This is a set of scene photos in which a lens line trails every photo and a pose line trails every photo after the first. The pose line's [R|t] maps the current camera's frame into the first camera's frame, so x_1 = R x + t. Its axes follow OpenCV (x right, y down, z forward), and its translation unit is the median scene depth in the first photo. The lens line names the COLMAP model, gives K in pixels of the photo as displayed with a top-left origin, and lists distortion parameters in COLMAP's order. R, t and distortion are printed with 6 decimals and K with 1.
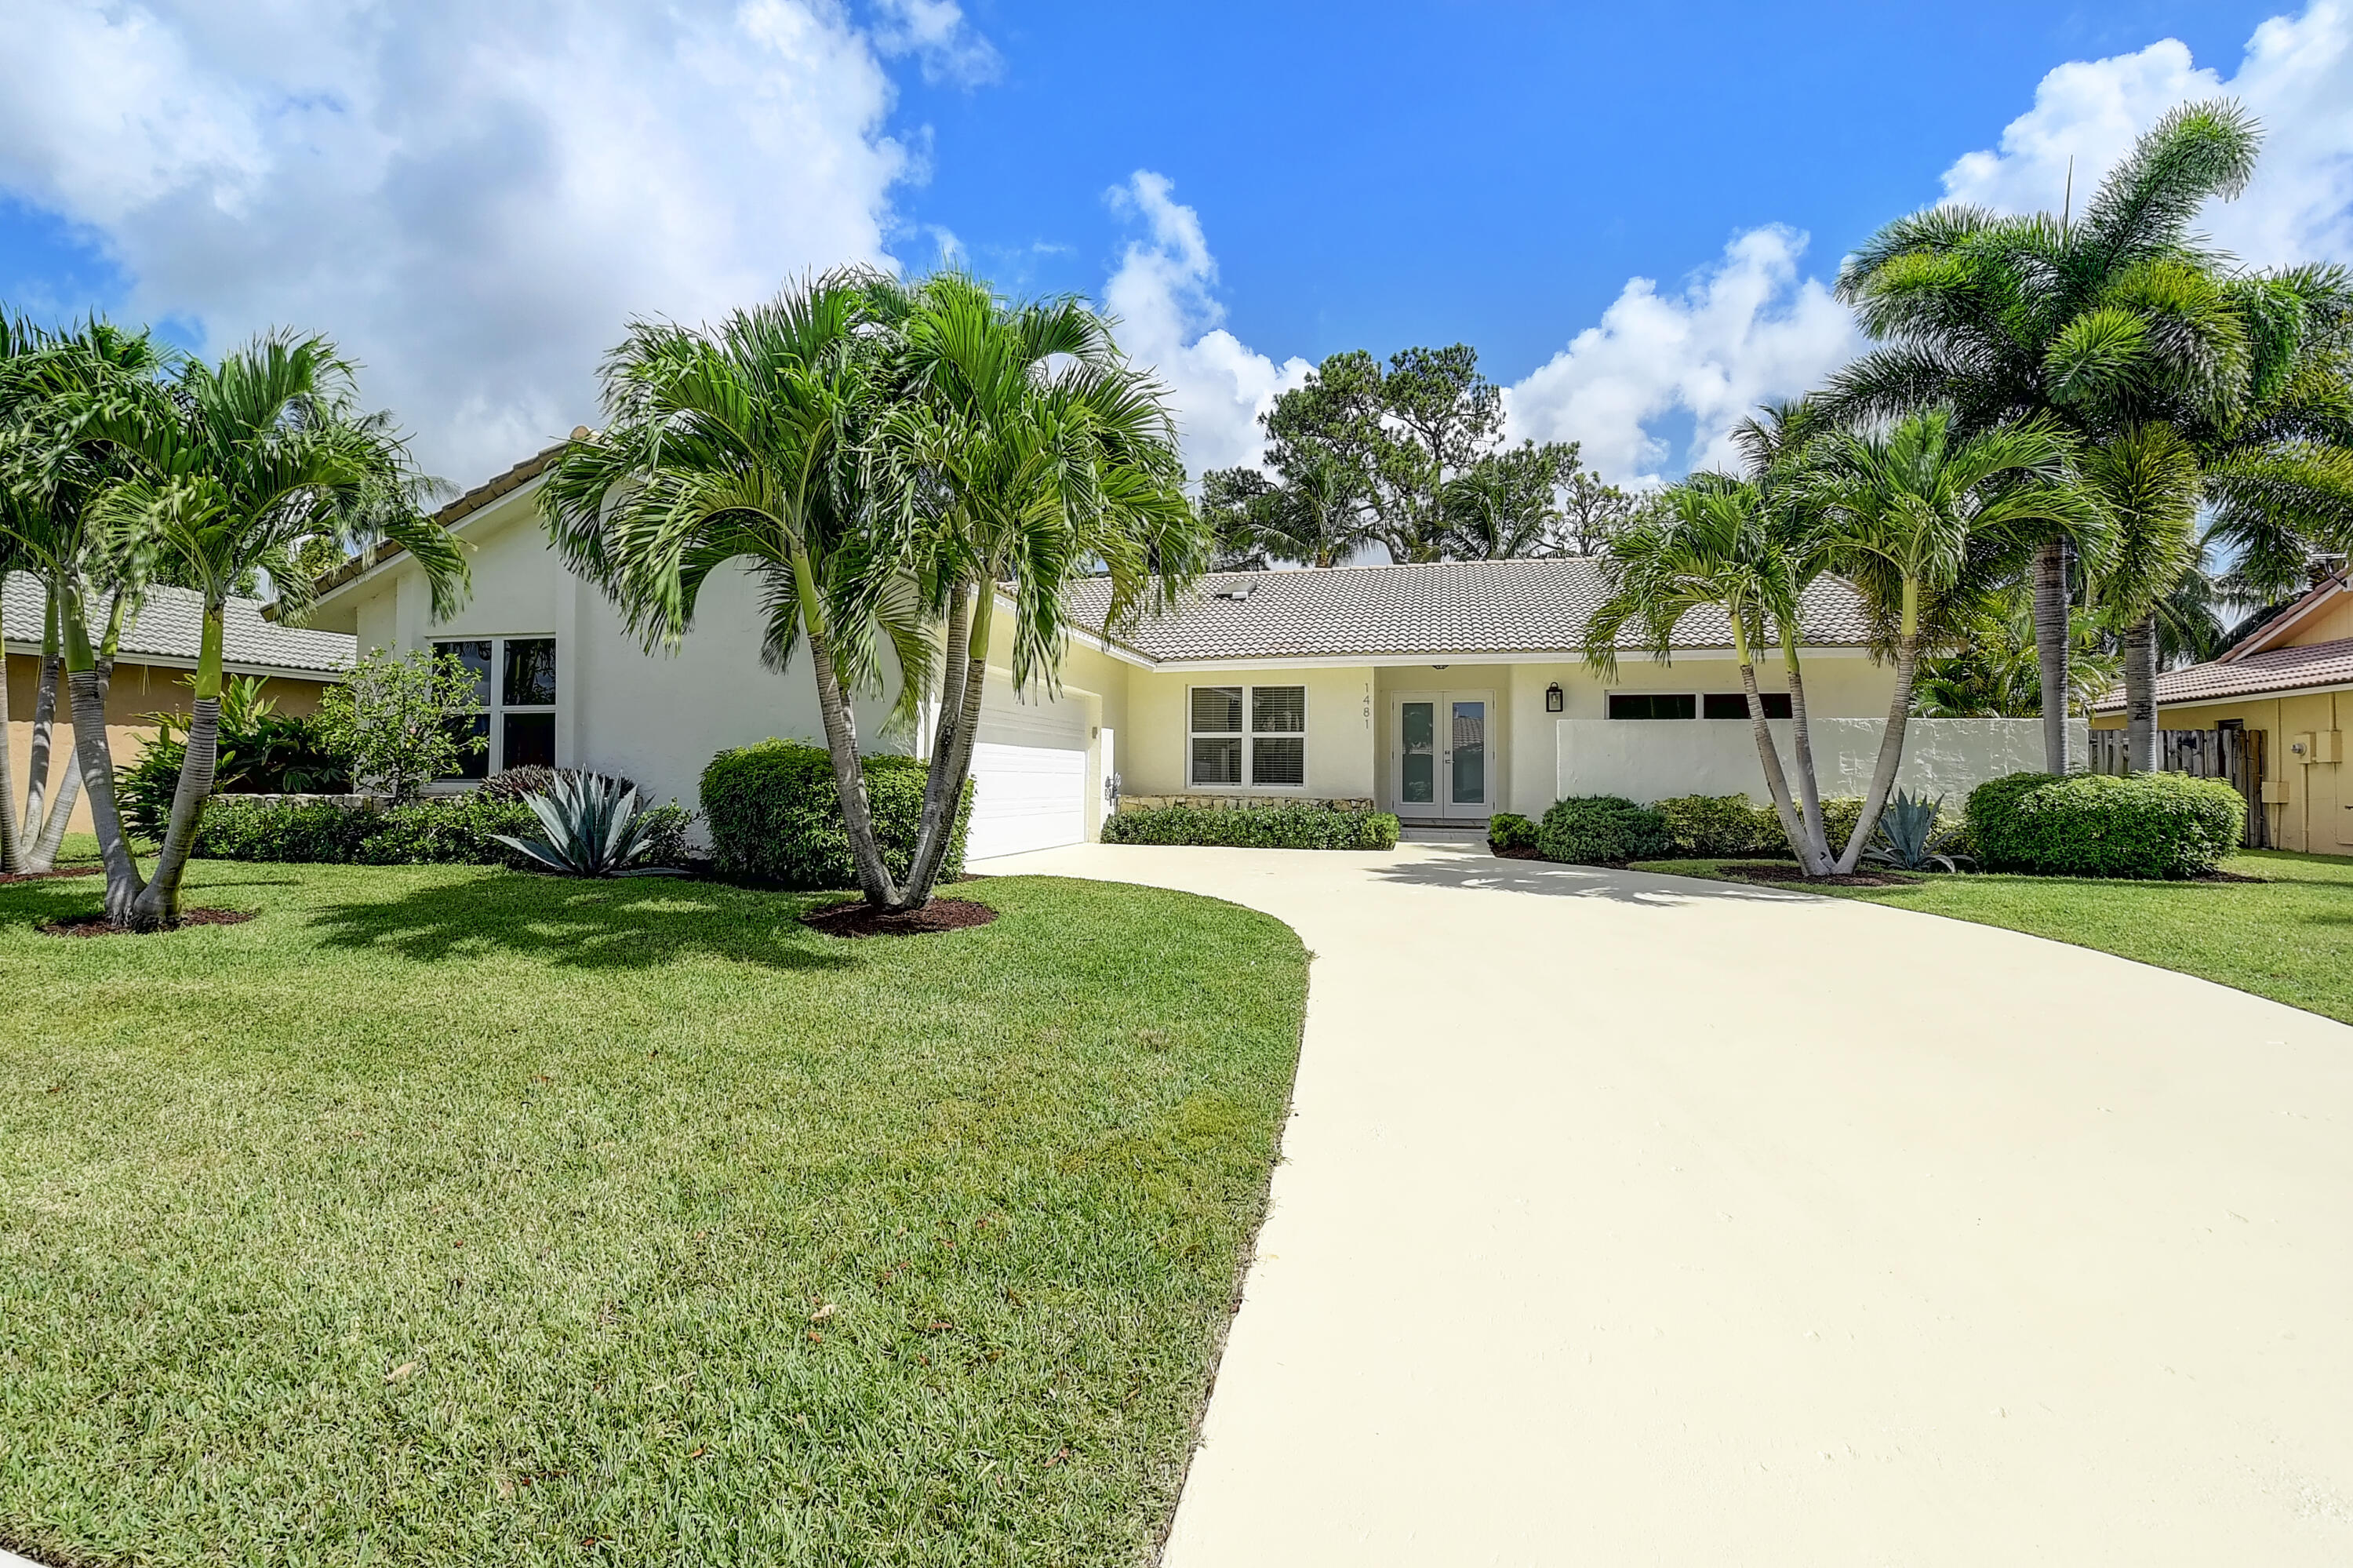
lens RADIAL K [[1035.7, 0, 1169.5], [0, 1035.7, 766.6], [0, 0, 1]] dist [0.026714, -0.030234]
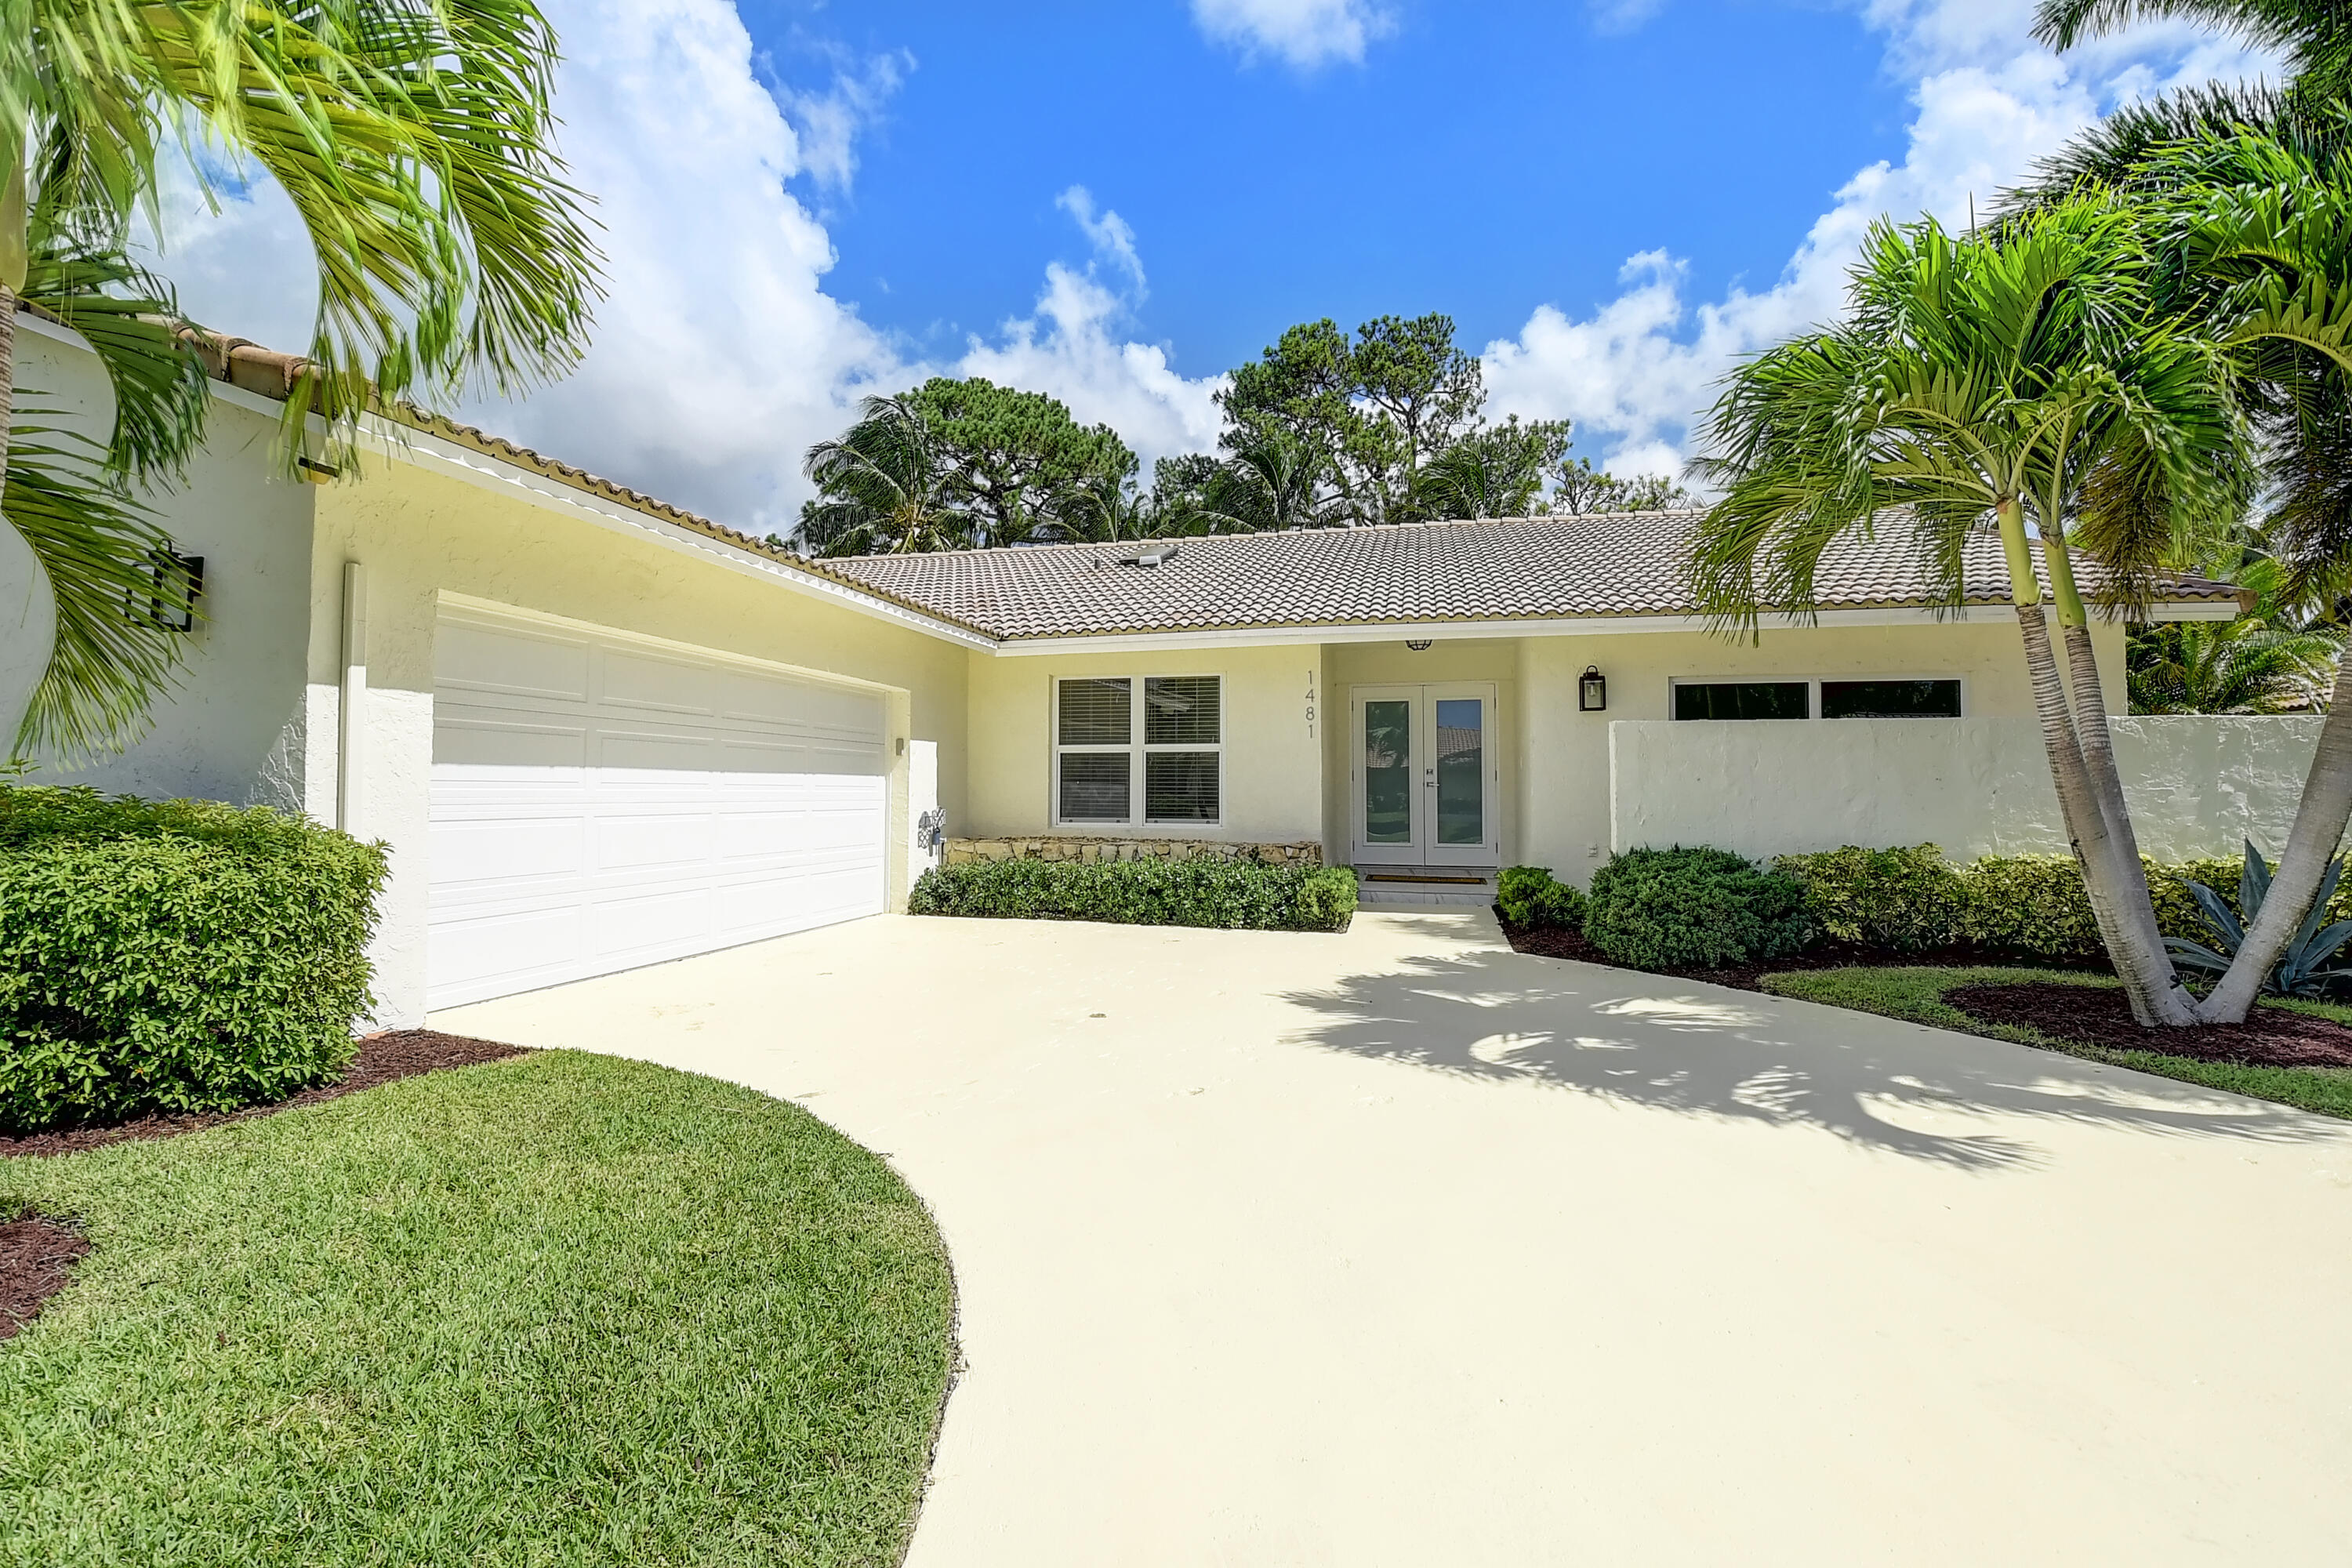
lens RADIAL K [[1035.3, 0, 1169.0], [0, 1035.3, 766.6], [0, 0, 1]] dist [0.026714, -0.030234]
pose [[0.999785, -0.005507, 0.020001, 0.082567], [0.005780, 0.999891, -0.013622, -0.009294], [-0.019924, 0.013735, 0.999707, 0.320775]]
